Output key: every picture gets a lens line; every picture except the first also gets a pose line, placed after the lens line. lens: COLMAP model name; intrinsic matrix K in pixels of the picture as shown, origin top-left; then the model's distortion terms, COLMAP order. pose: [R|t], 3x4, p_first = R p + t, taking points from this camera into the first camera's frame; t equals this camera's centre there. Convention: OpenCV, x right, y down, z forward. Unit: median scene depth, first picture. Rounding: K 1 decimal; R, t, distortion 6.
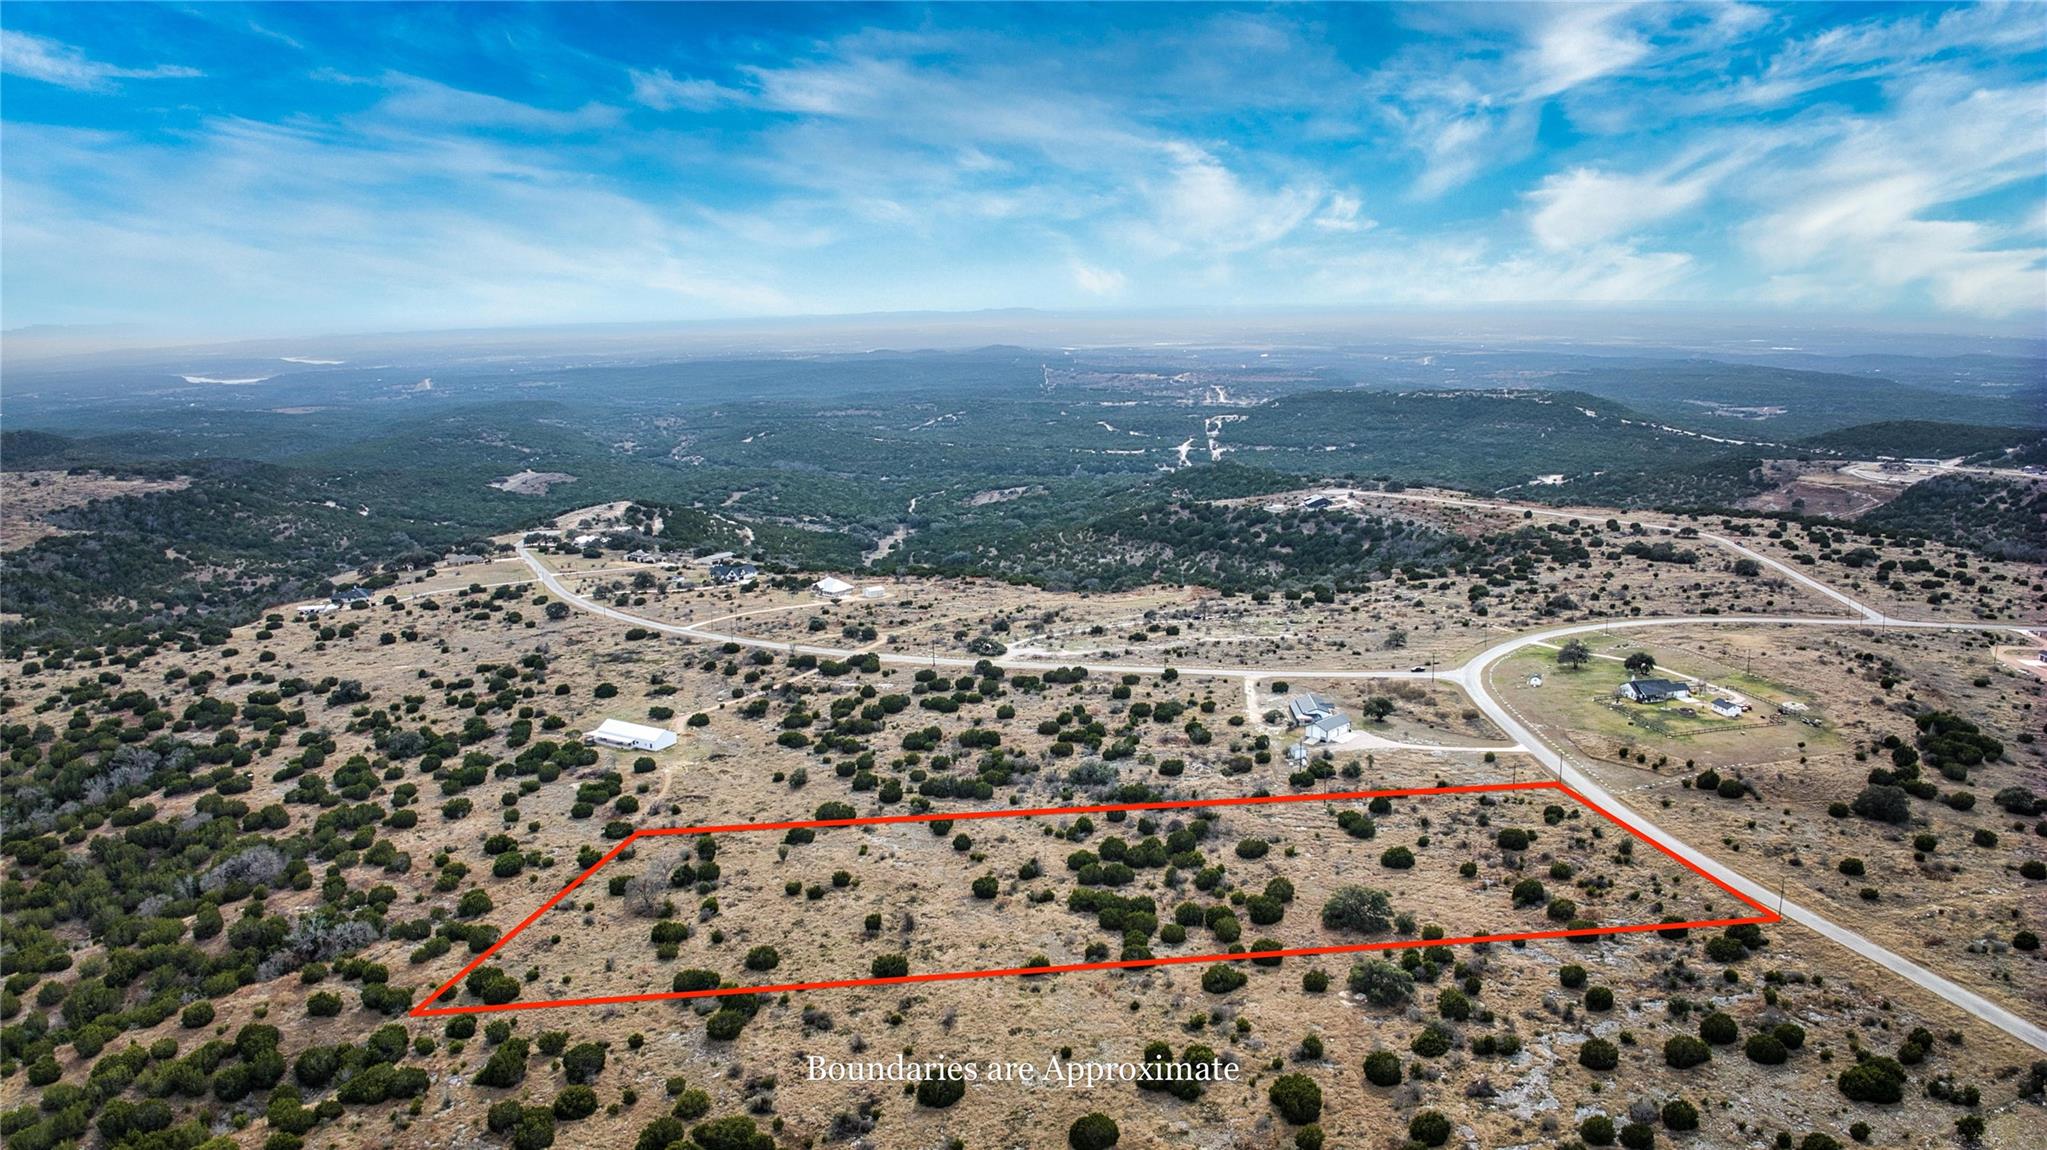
lens RADIAL K [[1437.8, 0, 1024.6], [0, 1437.8, 576.0], [0, 0, 1]] dist [-0.104241, -0.014538]
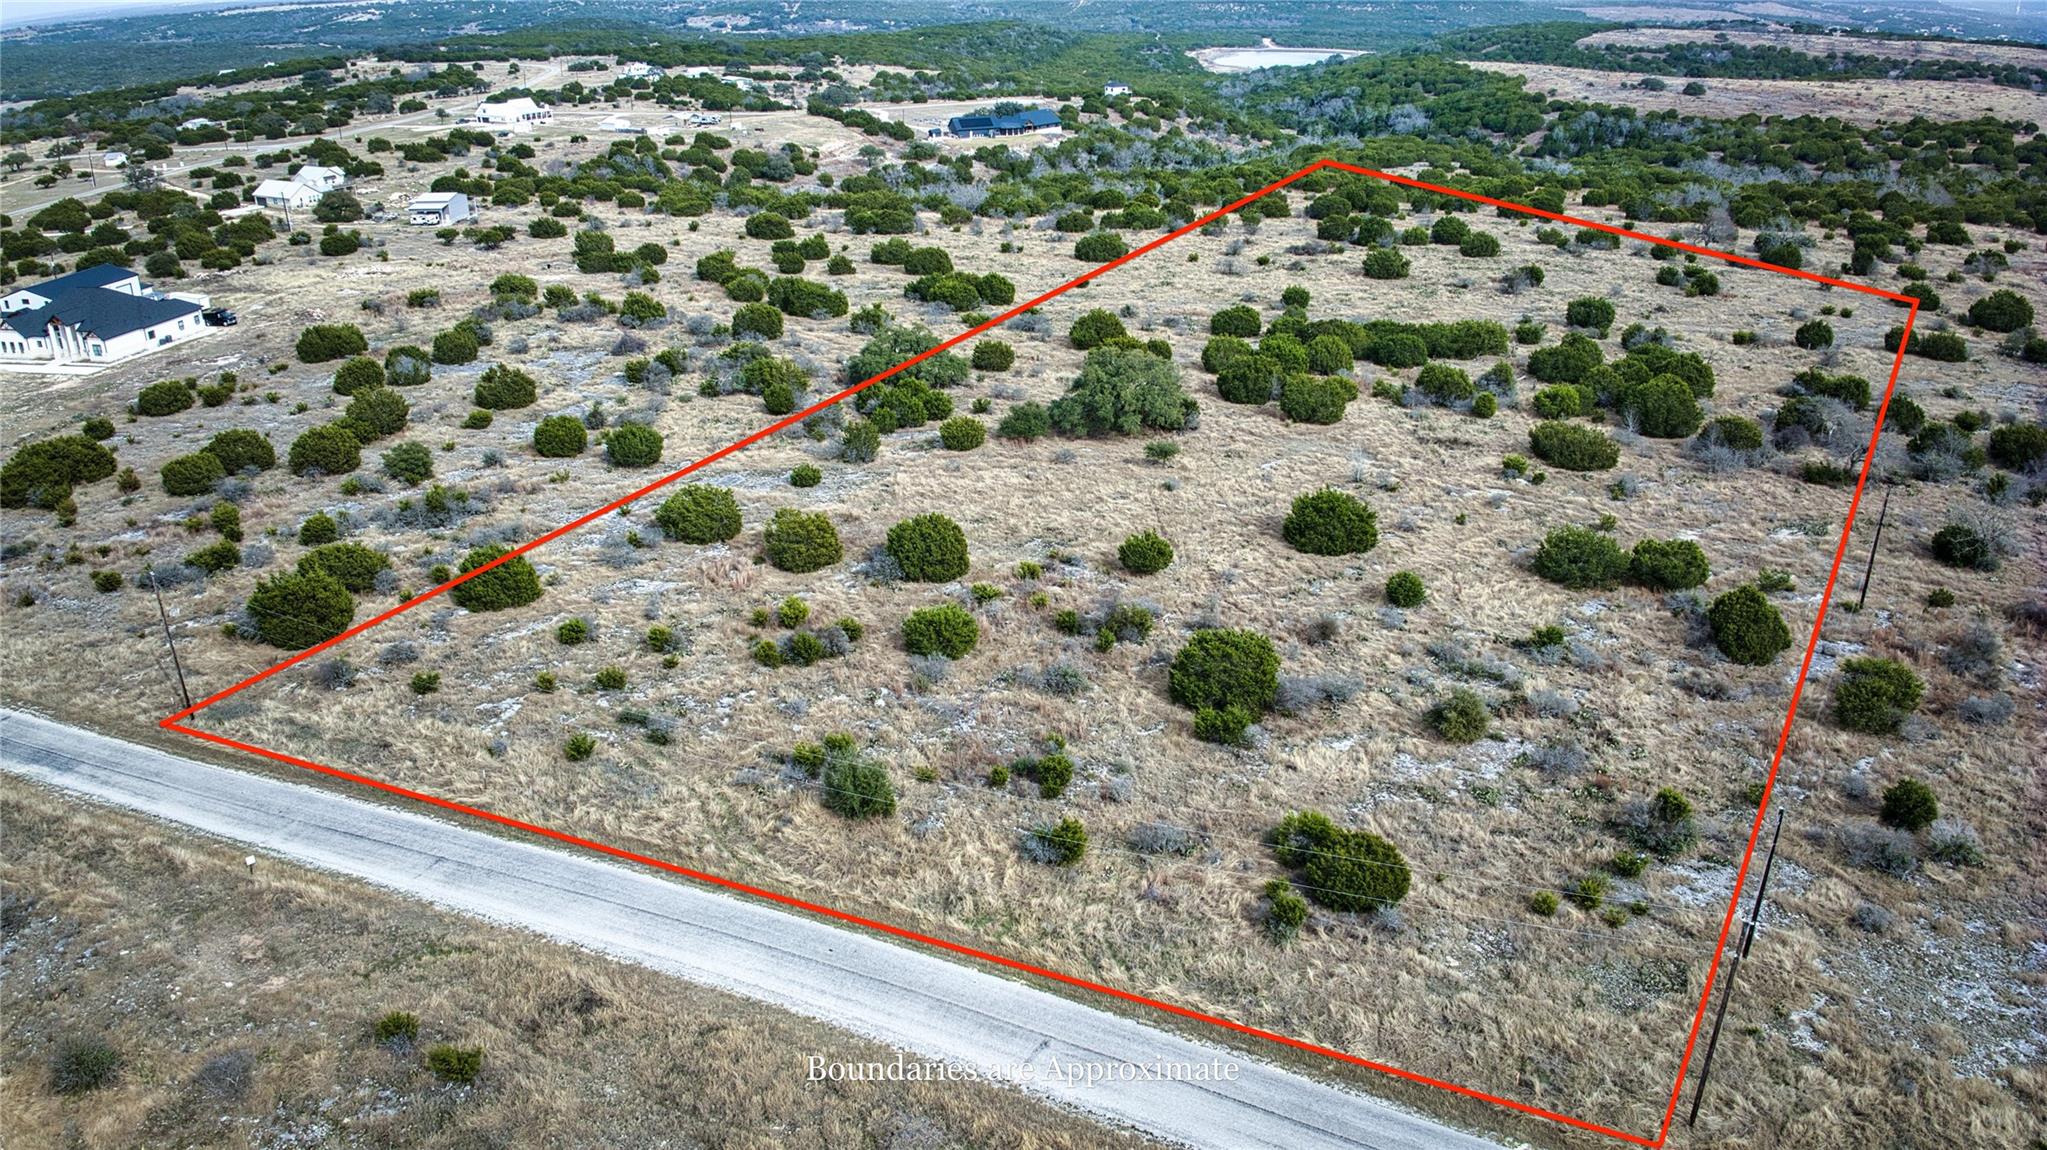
lens RADIAL K [[1437.8, 0, 1026.2], [0, 1437.8, 573.4], [0, 0, 1]] dist [-0.104241, -0.014538]
pose [[-0.584384, 0.354231, -0.730079, 0.513187], [-0.131224, 0.846598, 0.515802, 0.035529], [0.800797, 0.397231, -0.448255, 1.004118]]
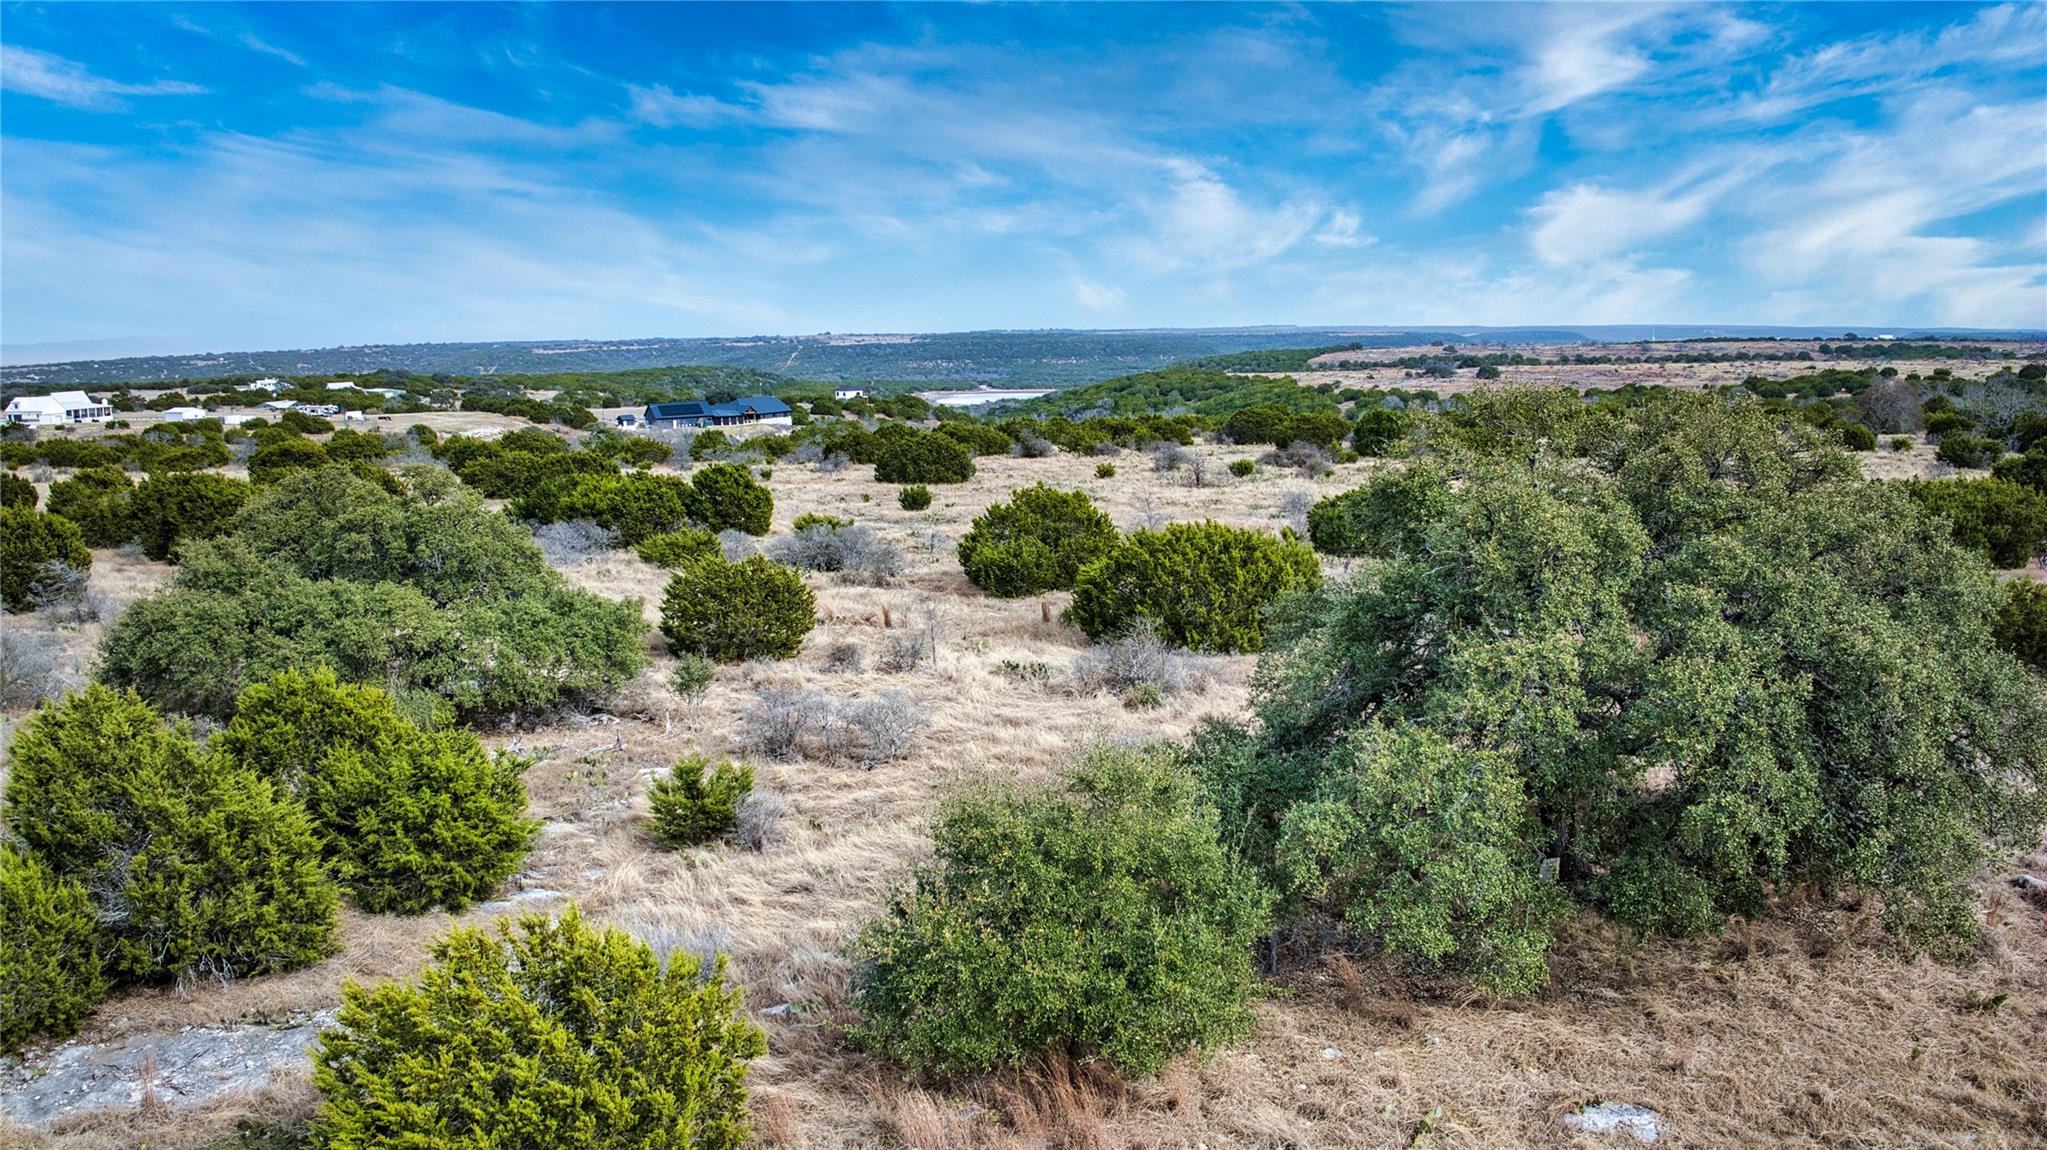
lens RADIAL K [[1437.8, 0, 1023.5], [0, 1437.8, 578.0], [0, 0, 1]] dist [-0.104241, -0.014538]
pose [[-0.411371, 0.184544, -0.892590, 0.258628], [-0.149430, 0.952383, 0.265775, 0.176336], [0.899135, 0.242712, -0.364207, 0.828389]]
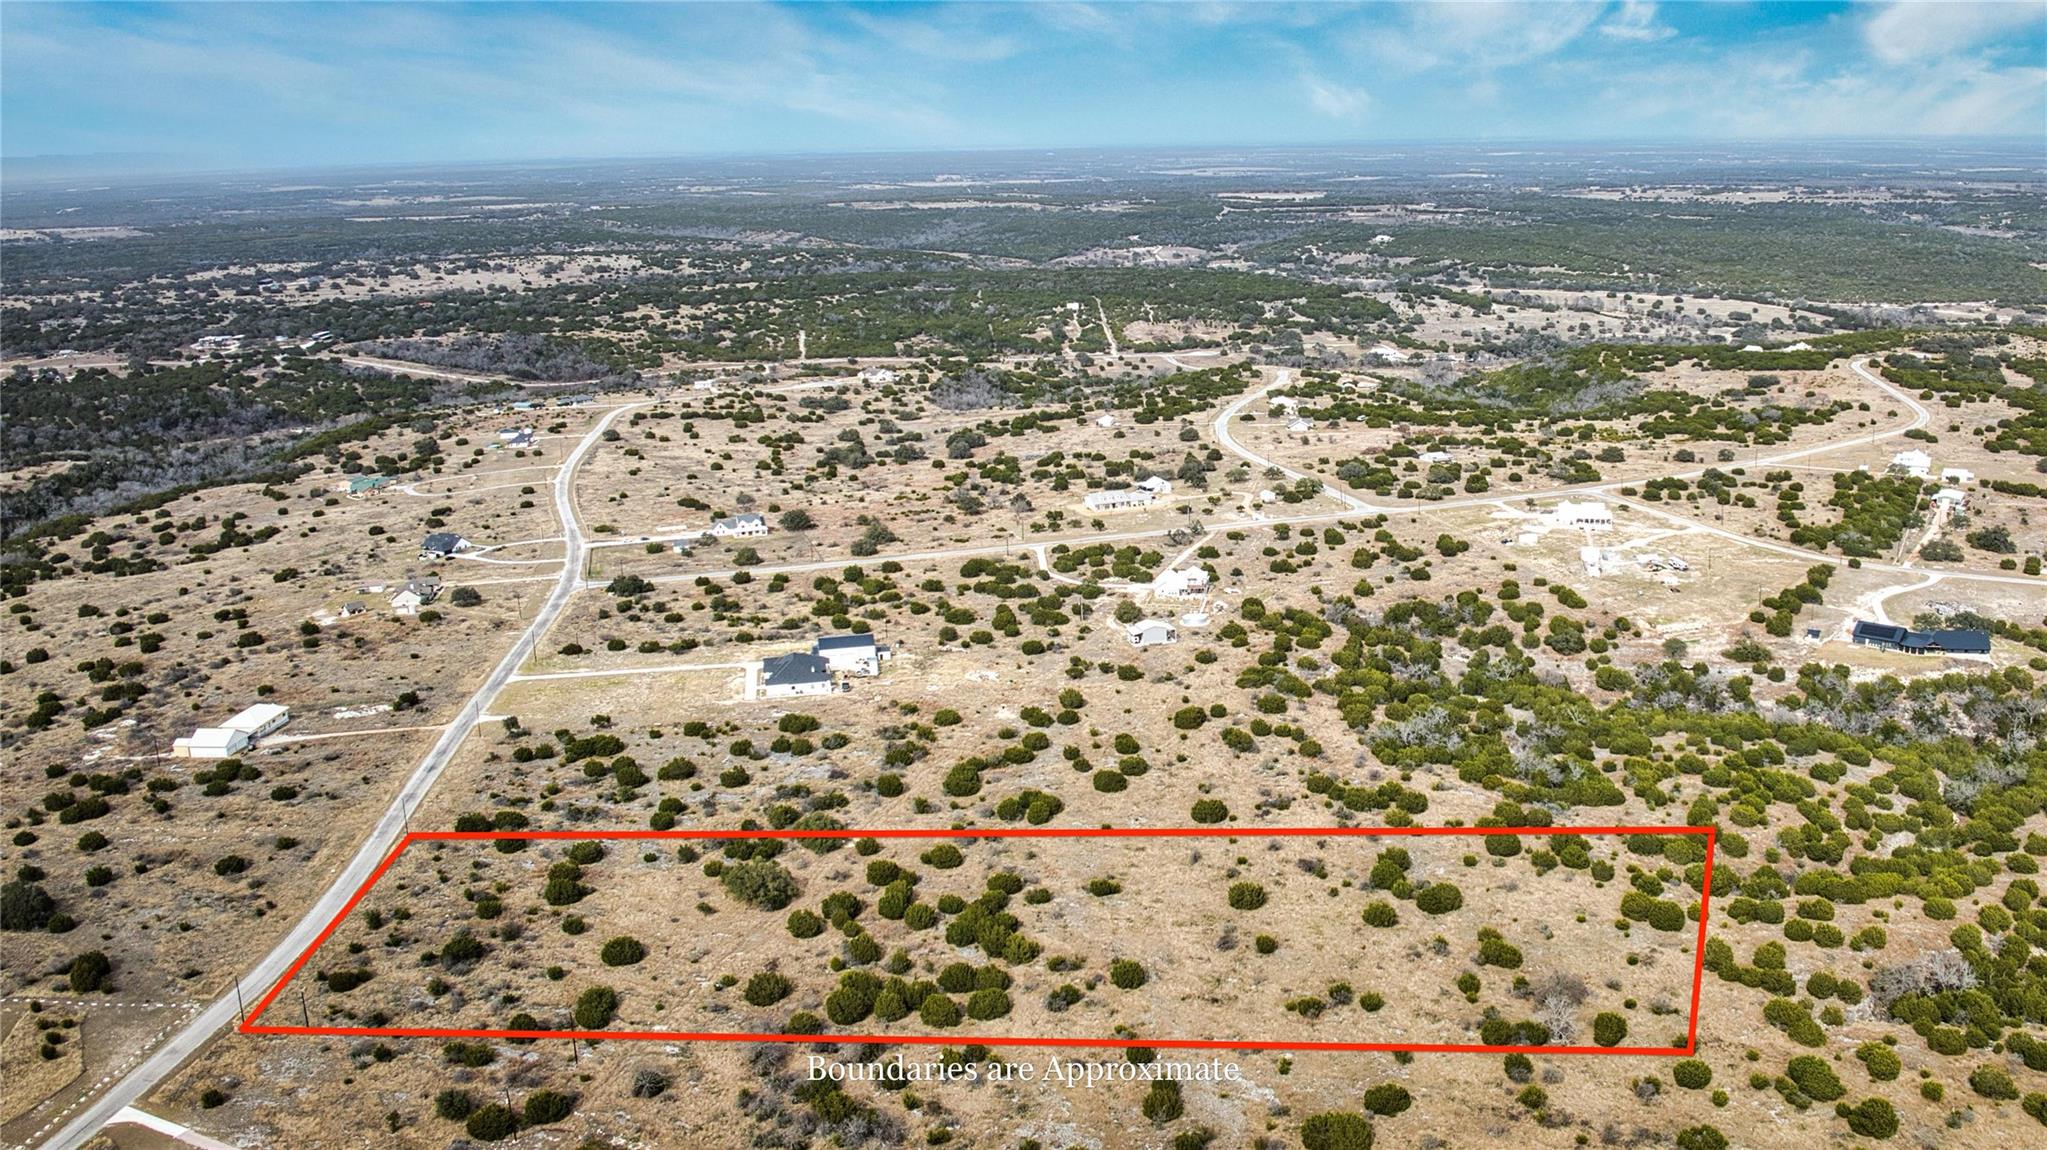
lens RADIAL K [[1767.2, 0, 1217.3], [0, 1767.2, 444.3], [0, 0, 1]] dist [-0.089250, -0.023921]
pose [[-0.993367, 0.016142, 0.113846, -0.175363], [0.056802, 0.929741, 0.363807, -0.376078], [-0.099975, 0.367860, -0.924491, 1.618457]]
